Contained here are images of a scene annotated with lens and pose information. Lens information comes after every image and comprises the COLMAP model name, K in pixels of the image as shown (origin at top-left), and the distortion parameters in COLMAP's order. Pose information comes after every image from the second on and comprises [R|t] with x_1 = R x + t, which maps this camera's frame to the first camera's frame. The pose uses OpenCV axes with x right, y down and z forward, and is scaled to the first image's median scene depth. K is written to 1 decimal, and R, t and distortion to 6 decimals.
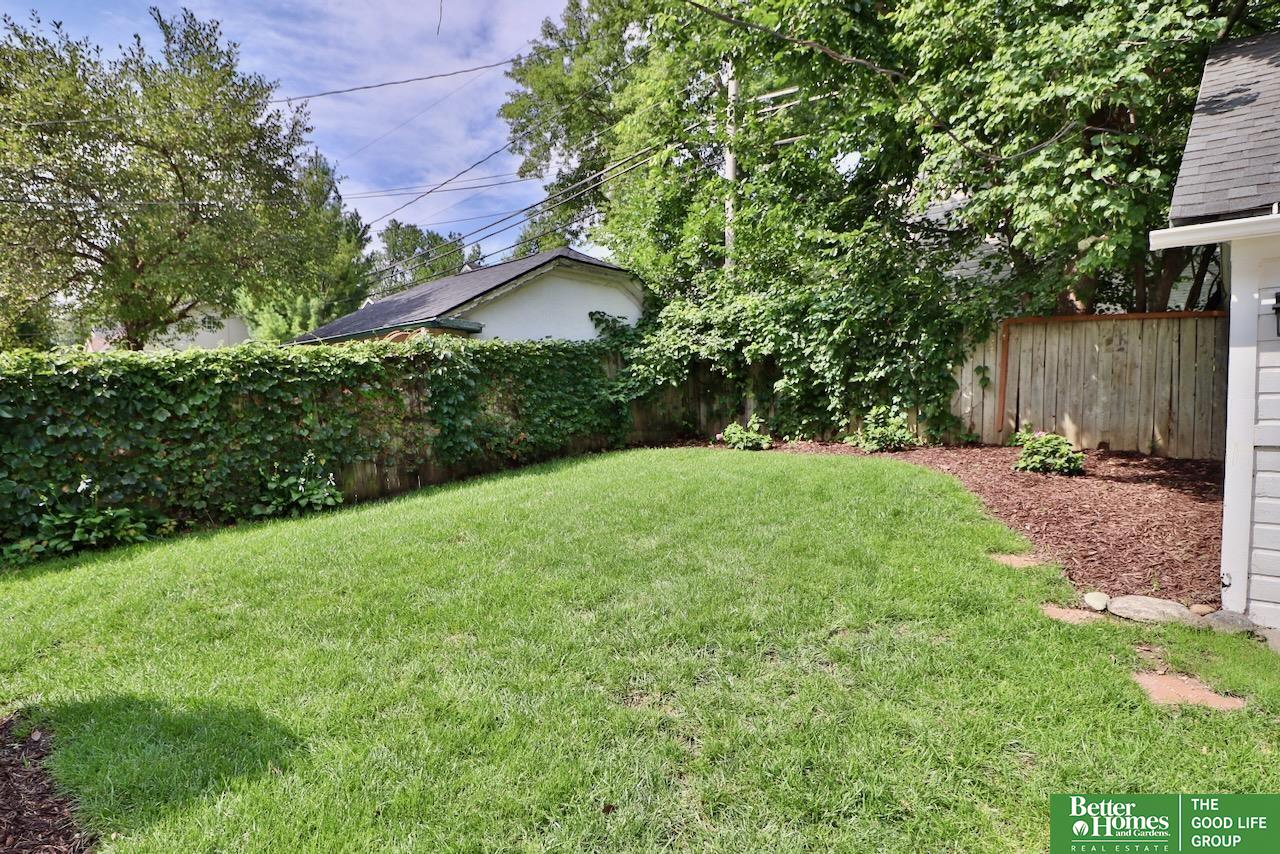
lens RADIAL K [[659.7, 0, 627.7], [0, 659.7, 428.8], [0, 0, 1]] dist [-0.000604, -0.013575]
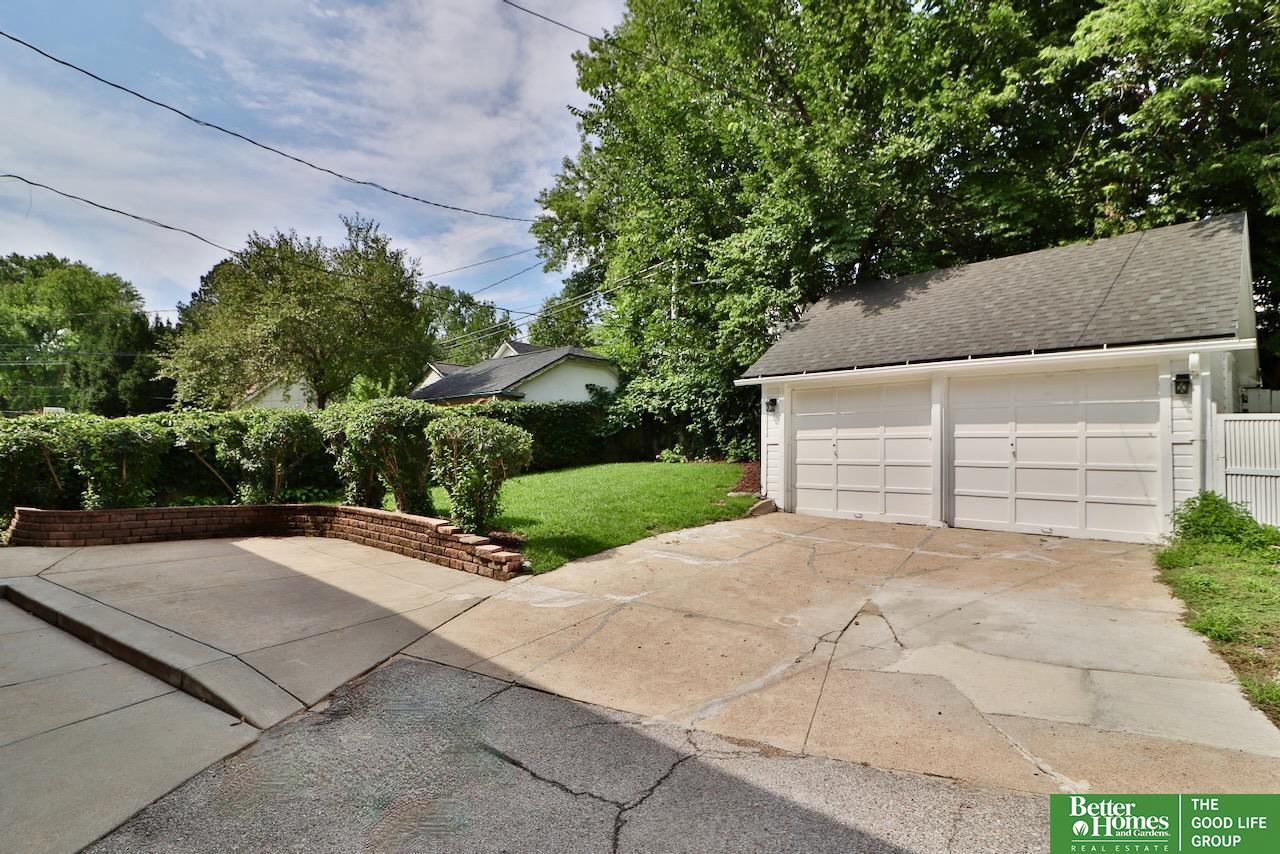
lens RADIAL K [[660.9, 0, 630.1], [0, 660.9, 426.8], [0, 0, 1]] dist [0.000966, -0.013565]
pose [[0.999680, 0.005446, -0.024704, 0.102789], [-0.007143, 0.997582, -0.069128, 0.051252], [0.024268, 0.069282, 0.997302, -0.718822]]
